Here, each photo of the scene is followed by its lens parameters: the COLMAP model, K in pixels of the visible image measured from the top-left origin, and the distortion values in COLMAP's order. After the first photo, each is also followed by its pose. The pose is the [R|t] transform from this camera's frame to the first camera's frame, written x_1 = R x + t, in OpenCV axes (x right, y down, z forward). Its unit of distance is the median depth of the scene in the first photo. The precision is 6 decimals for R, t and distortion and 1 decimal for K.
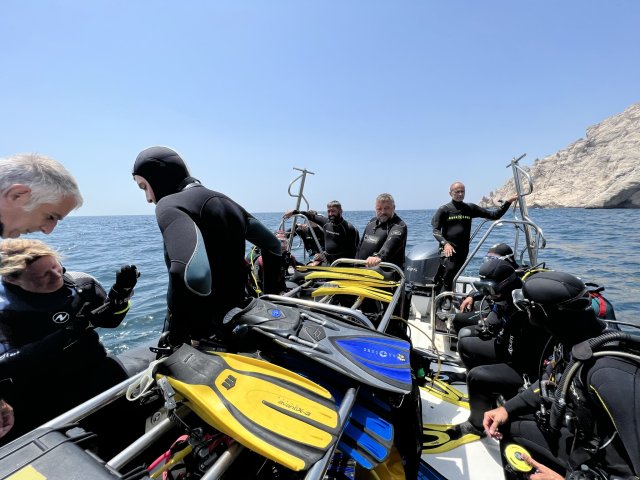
lens RADIAL K [[258.0, 0, 319.6], [0, 258.0, 239.2], [0, 0, 1]] dist [0.001893, -0.000347]
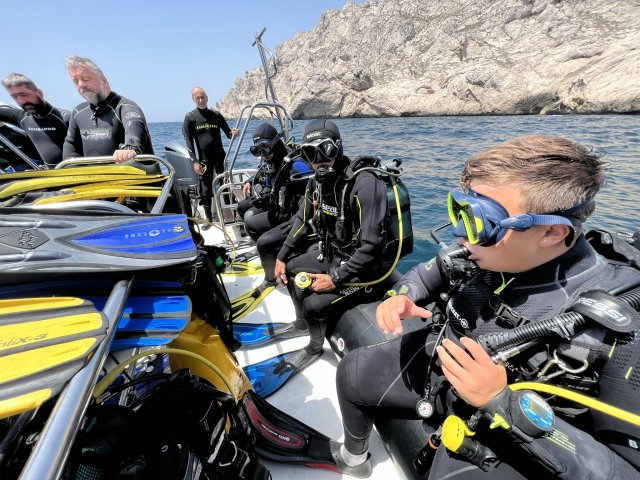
lens RADIAL K [[258.0, 0, 319.0], [0, 258.0, 244.1], [0, 0, 1]] dist [0.001893, -0.000347]
pose [[0.688429, -0.344213, 0.638423, 0.038558], [0.099078, 0.916593, 0.387352, 0.110503], [-0.718505, -0.203410, 0.665113, 0.048748]]
